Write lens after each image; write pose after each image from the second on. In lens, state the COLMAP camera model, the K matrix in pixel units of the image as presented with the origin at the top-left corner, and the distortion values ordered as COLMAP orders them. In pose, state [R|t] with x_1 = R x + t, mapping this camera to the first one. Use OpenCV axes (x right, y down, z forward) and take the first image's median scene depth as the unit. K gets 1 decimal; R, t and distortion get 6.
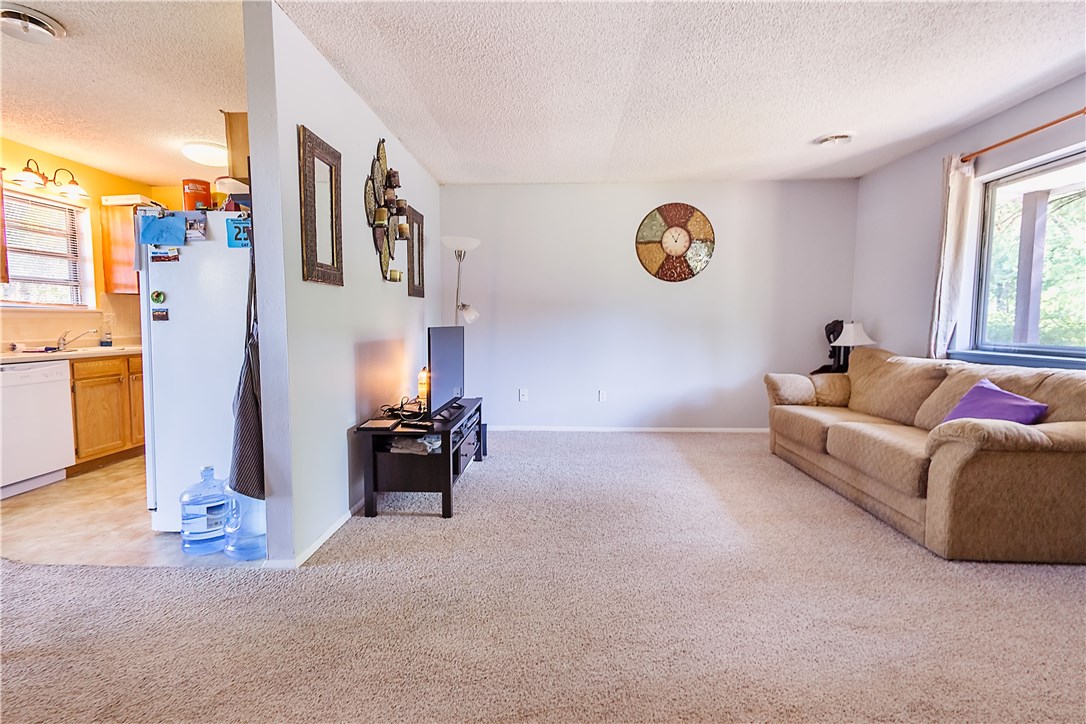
lens RADIAL K [[502.0, 0, 537.2], [0, 502.0, 356.5], [0, 0, 1]] dist [0.020625, -0.004425]
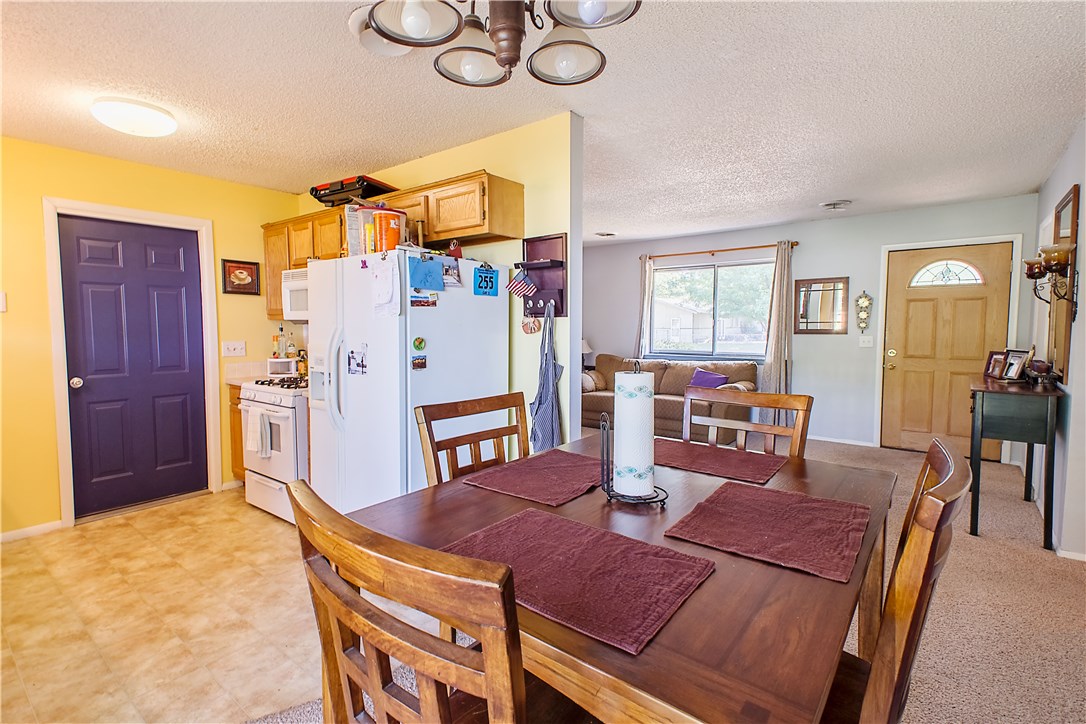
lens RADIAL K [[507.4, 0, 549.9], [0, 507.4, 355.3], [0, 0, 1]] dist [0.020957, -0.004091]
pose [[0.588682, -0.051019, 0.806753, -0.928053], [0.056852, 0.998148, 0.021639, -0.070093], [-0.806363, 0.033127, 0.590493, 0.172227]]
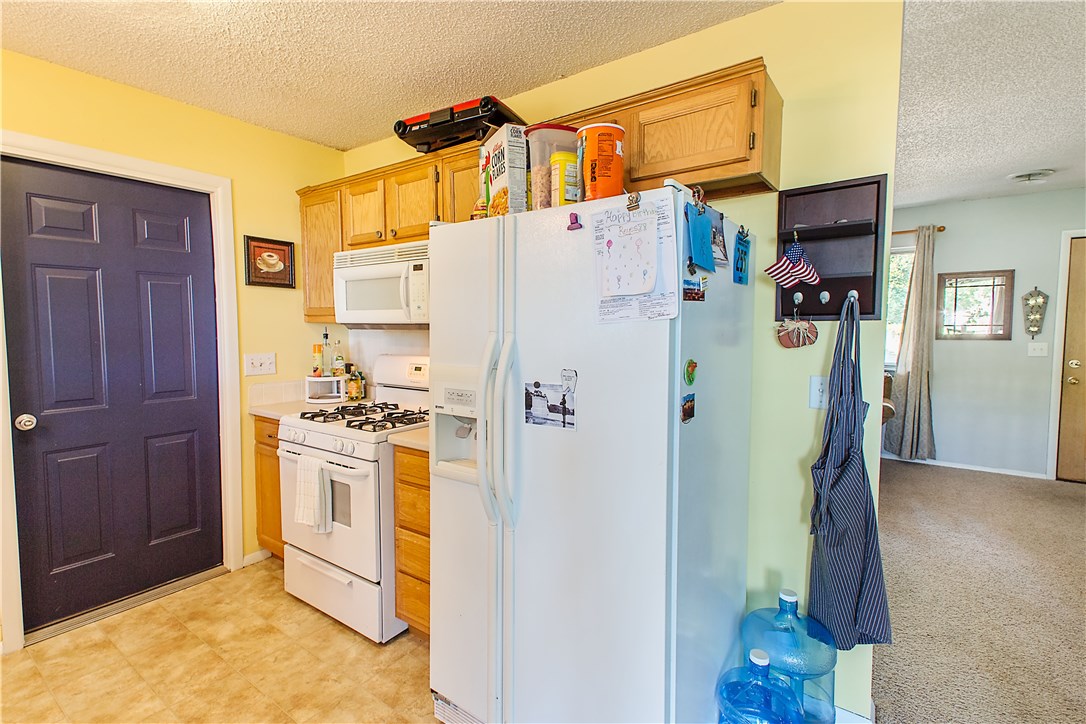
lens RADIAL K [[507.4, 0, 545.0], [0, 507.4, 355.7], [0, 0, 1]] dist [0.020957, -0.004091]
pose [[0.560108, -0.051453, 0.826820, -0.838485], [0.057505, 0.998077, 0.023155, -0.104164], [-0.826421, 0.034577, 0.561990, 0.572284]]
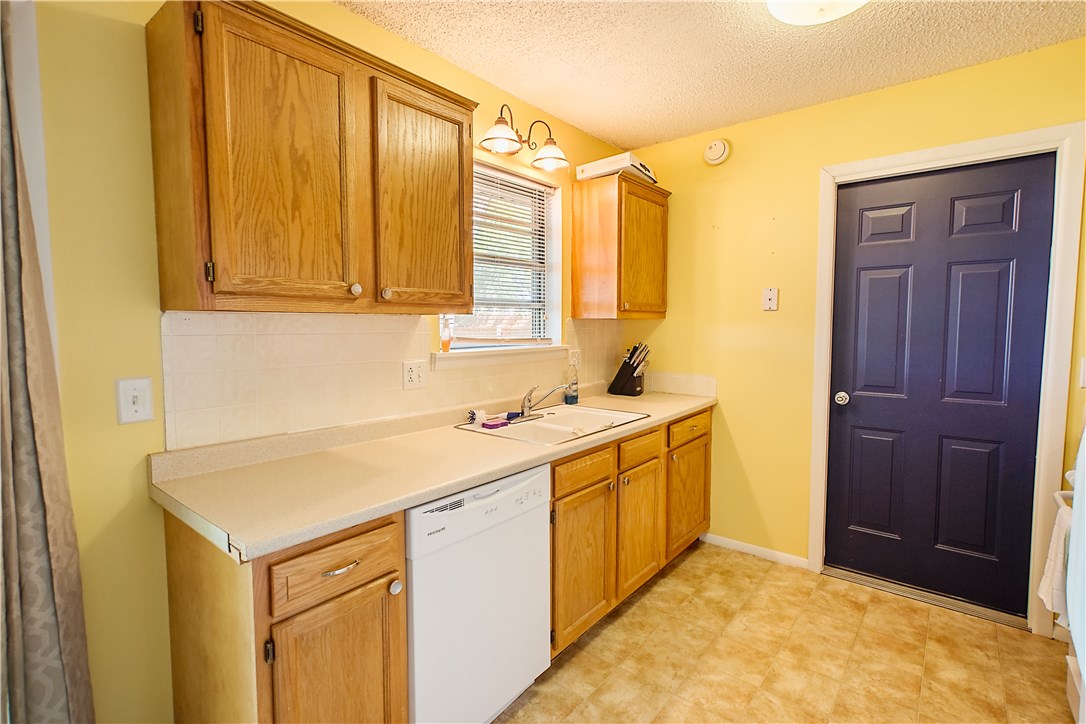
lens RADIAL K [[507.4, 0, 527.3], [0, 507.4, 359.0], [0, 0, 1]] dist [0.020957, -0.004091]
pose [[0.785576, 0.040041, -0.617469, -0.595408], [-0.039809, 0.999107, 0.014142, -0.096907], [0.617484, 0.013471, 0.786468, 0.554673]]
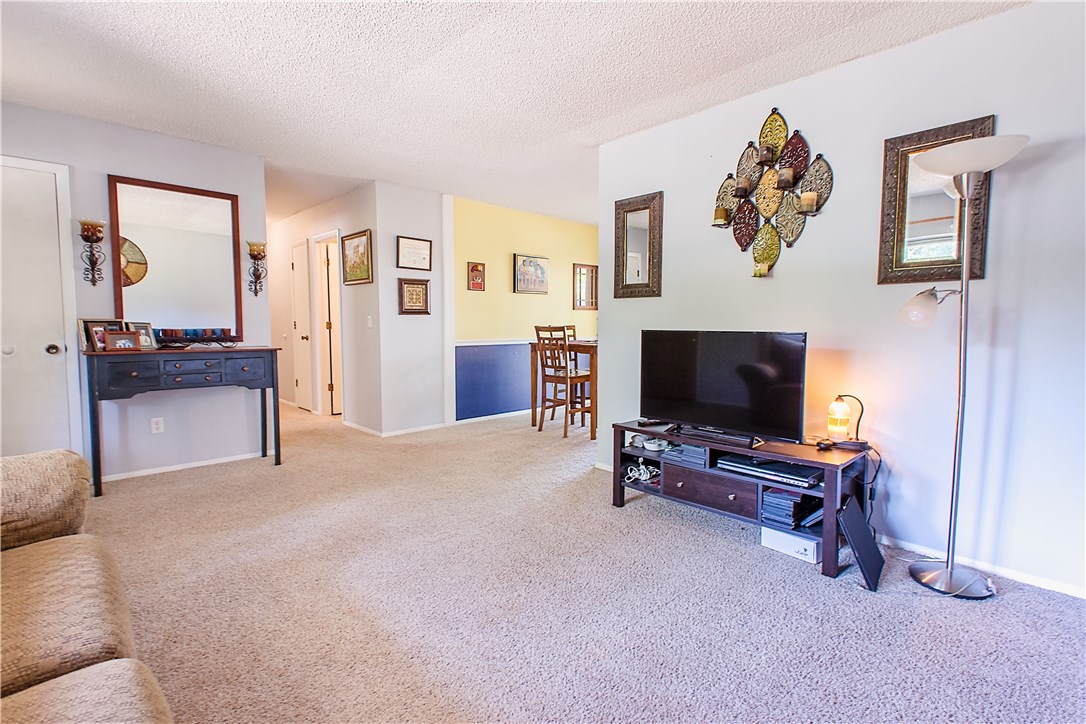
lens RADIAL K [[507.4, 0, 540.8], [0, 507.4, 358.3], [0, 0, 1]] dist [0.020957, -0.004091]
pose [[-0.695544, 0.047156, -0.716934, 0.528681], [-0.051928, 0.991935, 0.115623, -0.084695], [0.716604, 0.117650, -0.687486, 1.209844]]
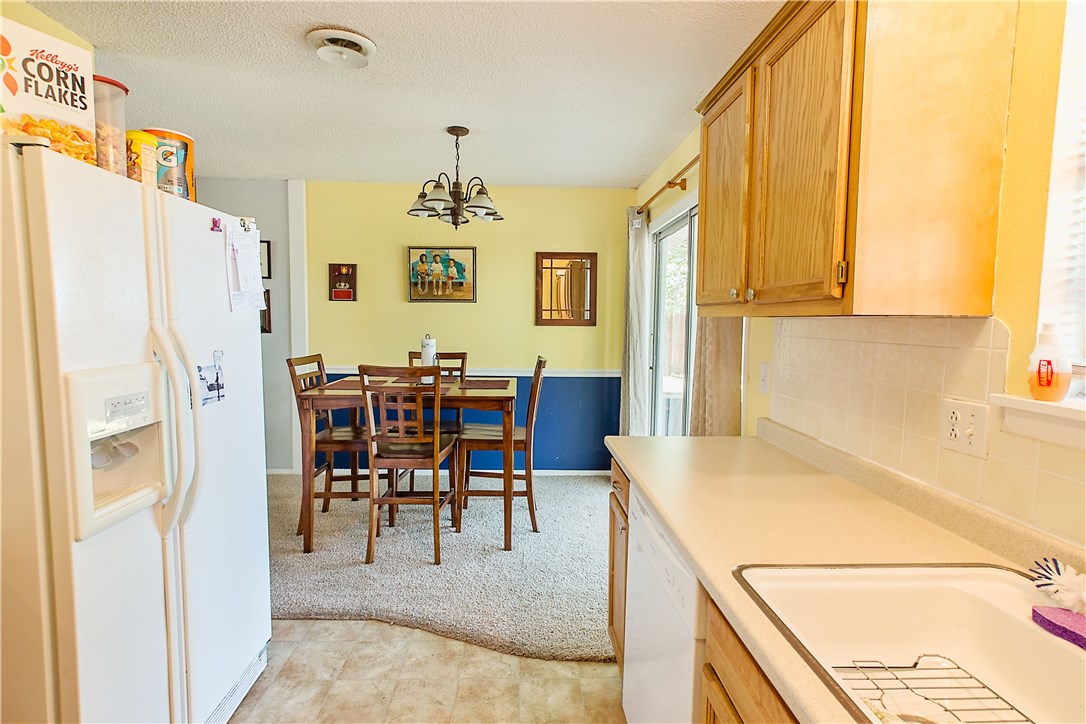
lens RADIAL K [[507.4, 0, 535.7], [0, 507.4, 353.9], [0, 0, 1]] dist [0.020957, -0.004091]
pose [[-0.997247, -0.012444, -0.073105, -0.763206], [-0.022286, 0.990540, 0.135405, -0.144987], [0.070729, 0.136662, -0.988090, 1.192346]]
